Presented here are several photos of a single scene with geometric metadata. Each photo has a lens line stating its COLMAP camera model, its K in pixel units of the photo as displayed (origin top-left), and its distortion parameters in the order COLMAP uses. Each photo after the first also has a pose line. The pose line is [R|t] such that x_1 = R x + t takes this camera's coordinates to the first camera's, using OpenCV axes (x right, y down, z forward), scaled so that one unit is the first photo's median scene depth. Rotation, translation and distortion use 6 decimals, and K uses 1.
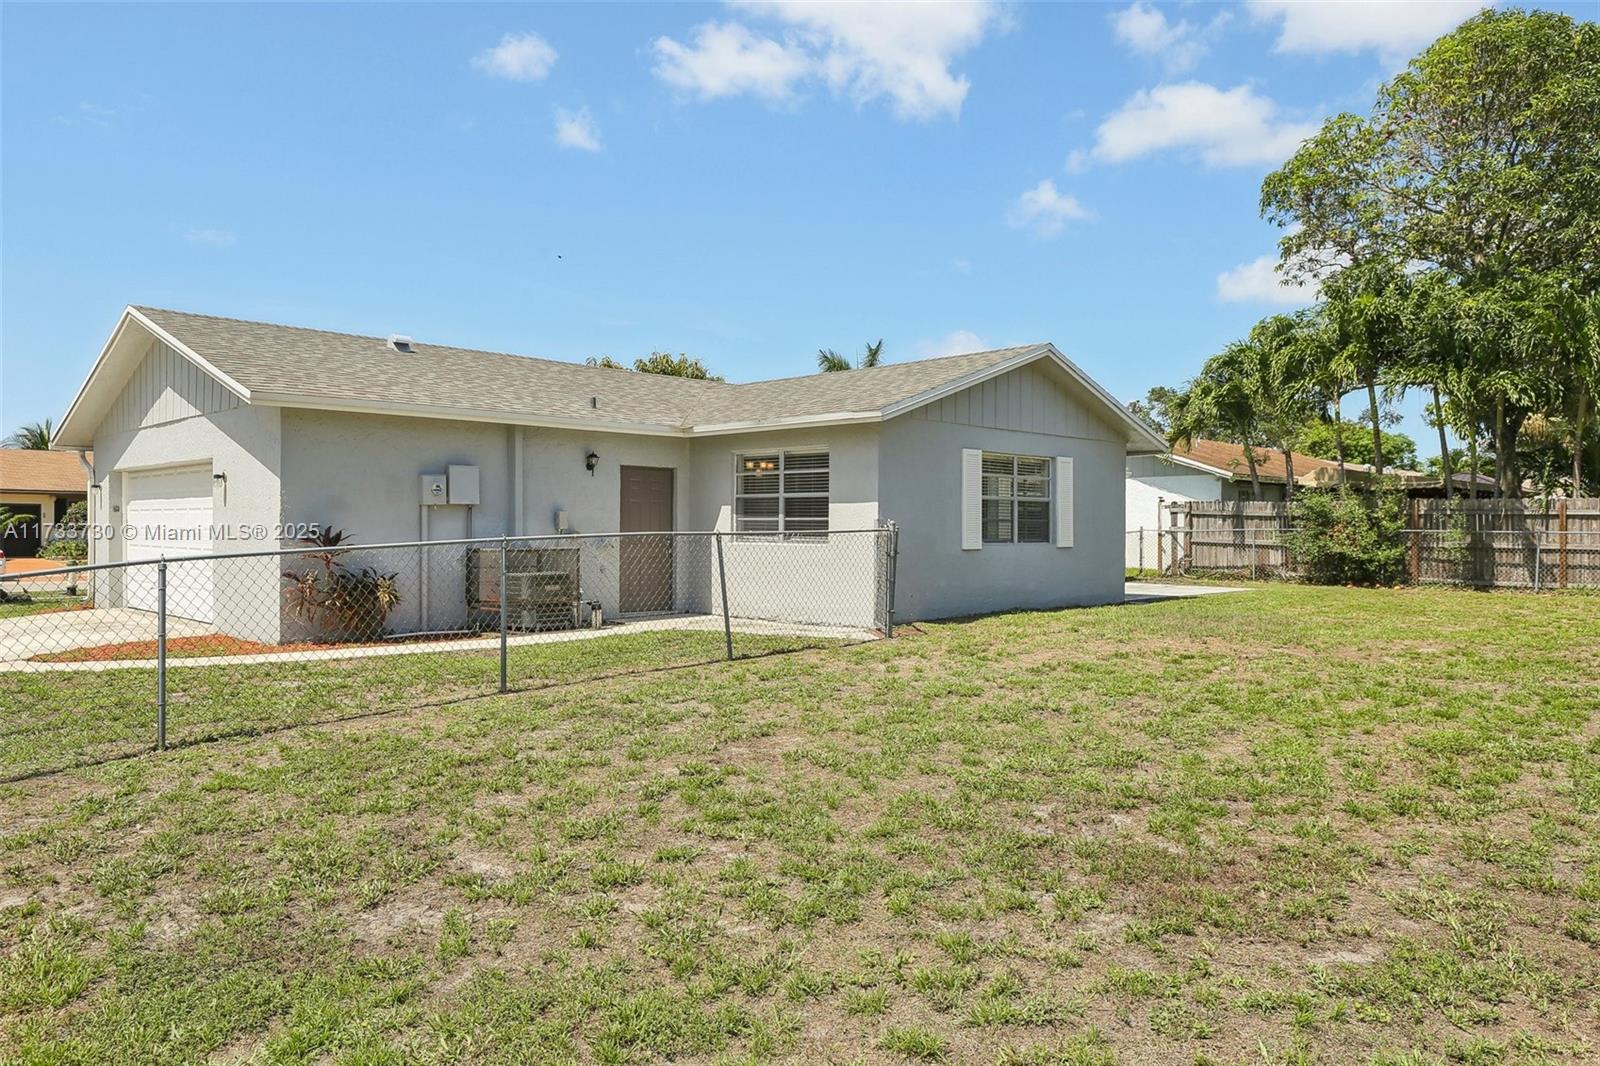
lens RADIAL K [[1149.3, 0, 803.8], [0, 1149.3, 540.1], [0, 0, 1]] dist [0.003607, 0.000656]
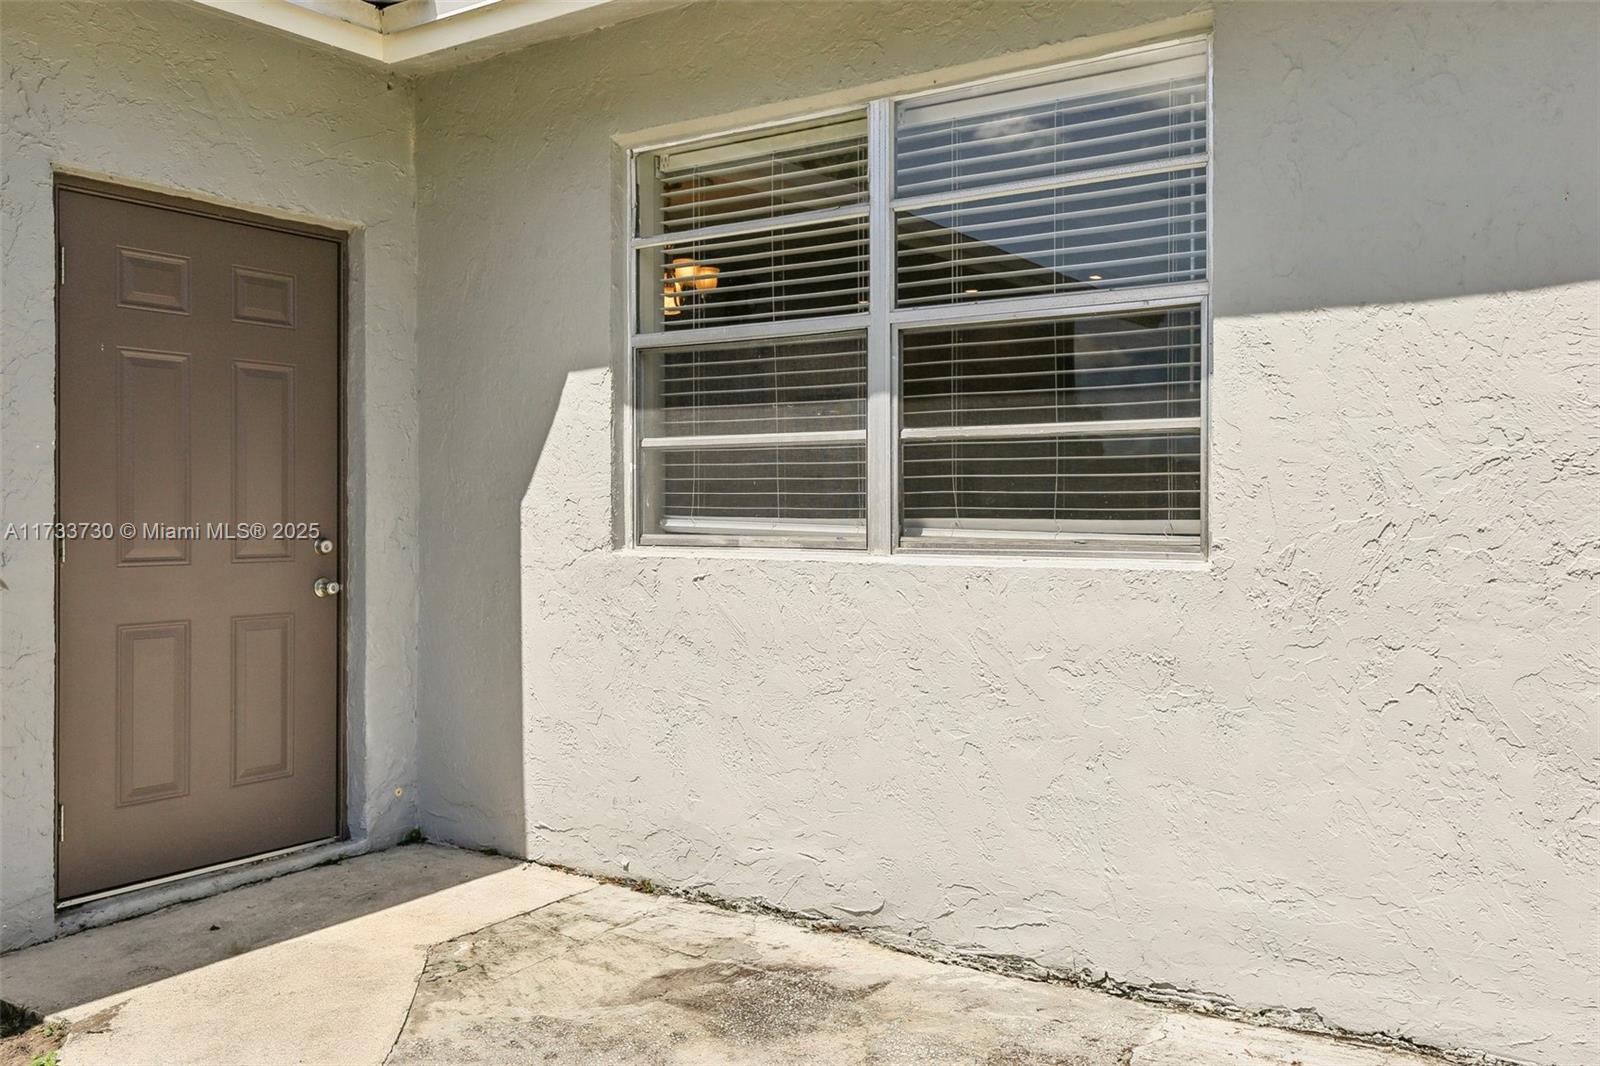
lens RADIAL K [[1342.3, 0, 798.4], [0, 1342.3, 532.3], [0, 0, 1]] dist [-0.010051, -0.002018]
pose [[0.985357, -0.010823, 0.170161, -0.074396], [0.010352, 0.999940, 0.003656, -0.002715], [-0.170190, -0.001841, 0.985409, 0.763262]]
